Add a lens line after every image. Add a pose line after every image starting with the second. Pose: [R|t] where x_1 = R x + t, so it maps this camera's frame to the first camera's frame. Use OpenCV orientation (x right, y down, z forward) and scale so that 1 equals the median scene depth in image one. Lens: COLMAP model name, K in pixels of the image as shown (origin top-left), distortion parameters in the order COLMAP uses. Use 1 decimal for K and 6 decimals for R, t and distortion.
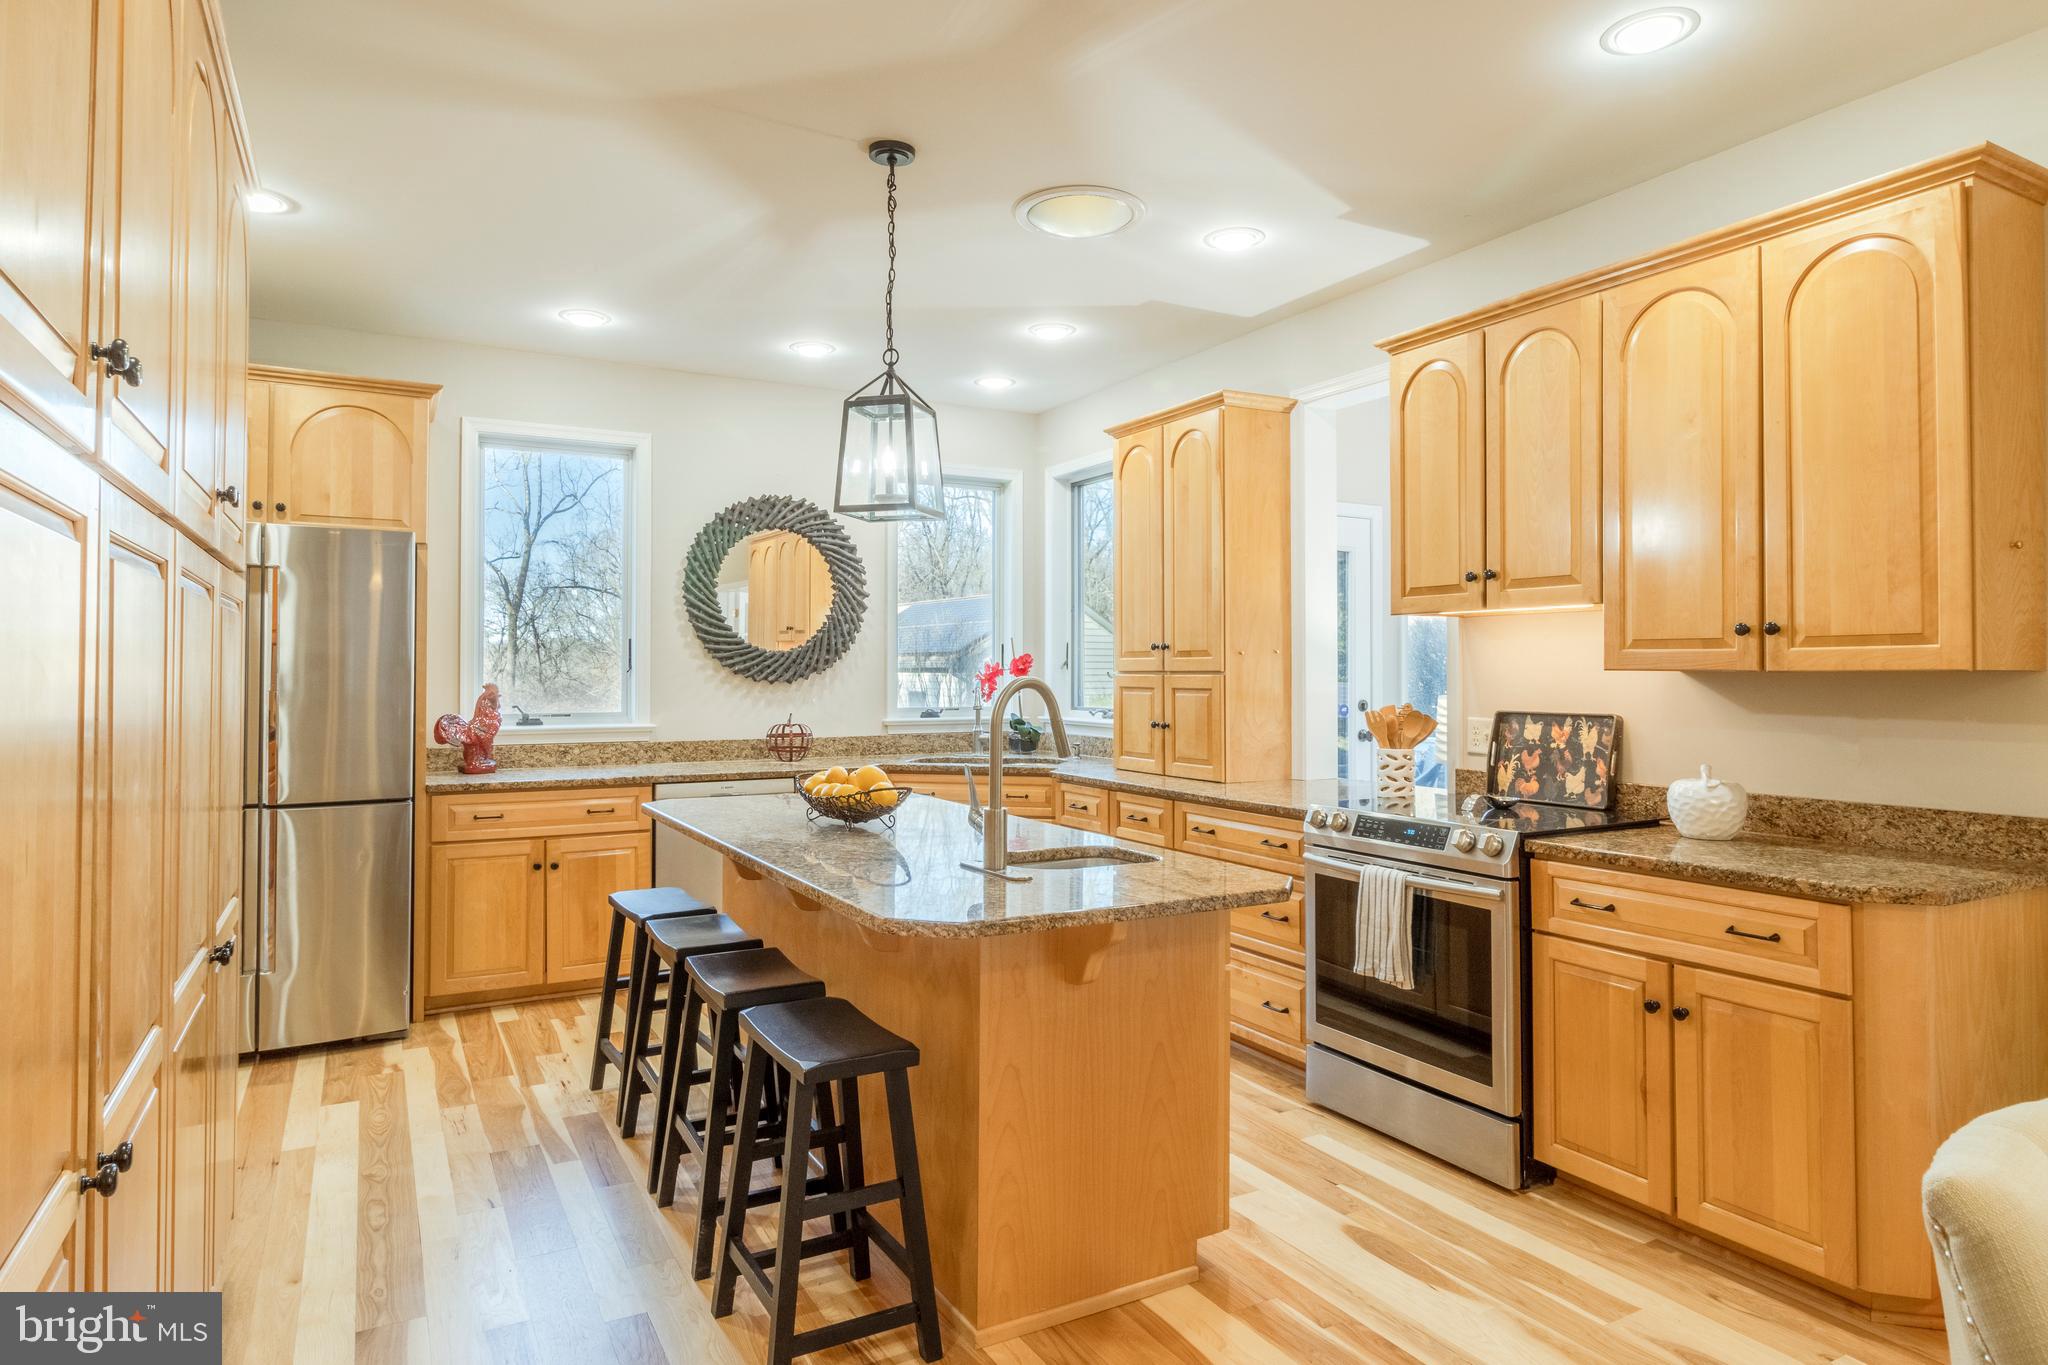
lens RADIAL K [[1174.6, 0, 1017.3], [0, 1174.6, 673.8], [0, 0, 1]] dist [-0.002037, -0.000814]
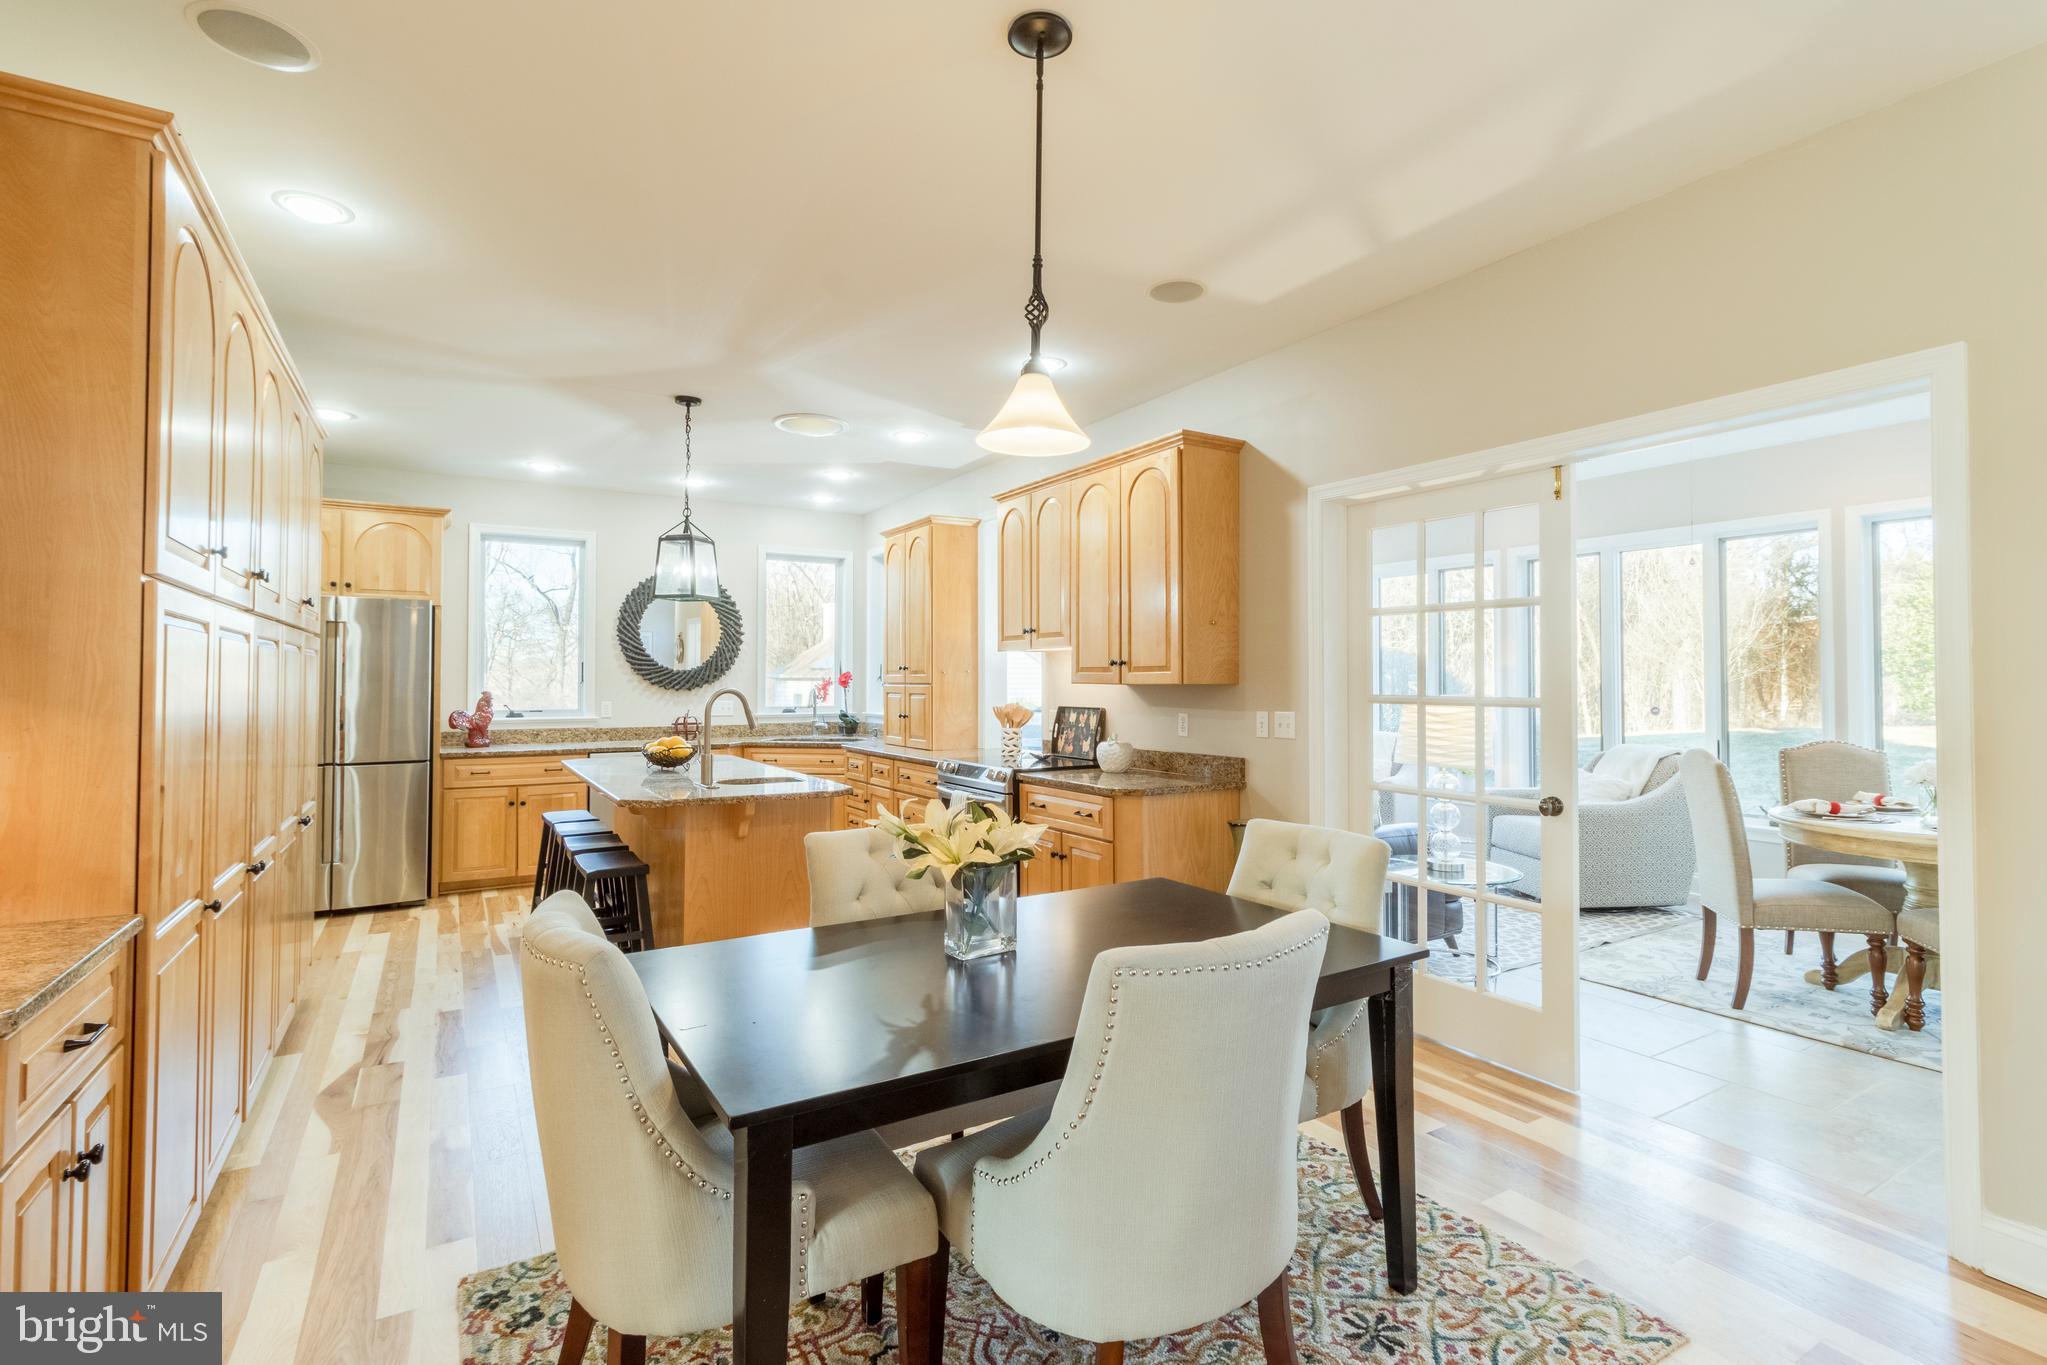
lens RADIAL K [[950.5, 0, 1023.0], [0, 950.5, 674.9], [0, 0, 1]] dist [0.003983, 0.001593]
pose [[0.999247, -0.001143, 0.038787, 0.281442], [0.001403, 0.999977, -0.006674, -0.005154], [-0.038778, 0.006724, 0.999225, -0.393494]]
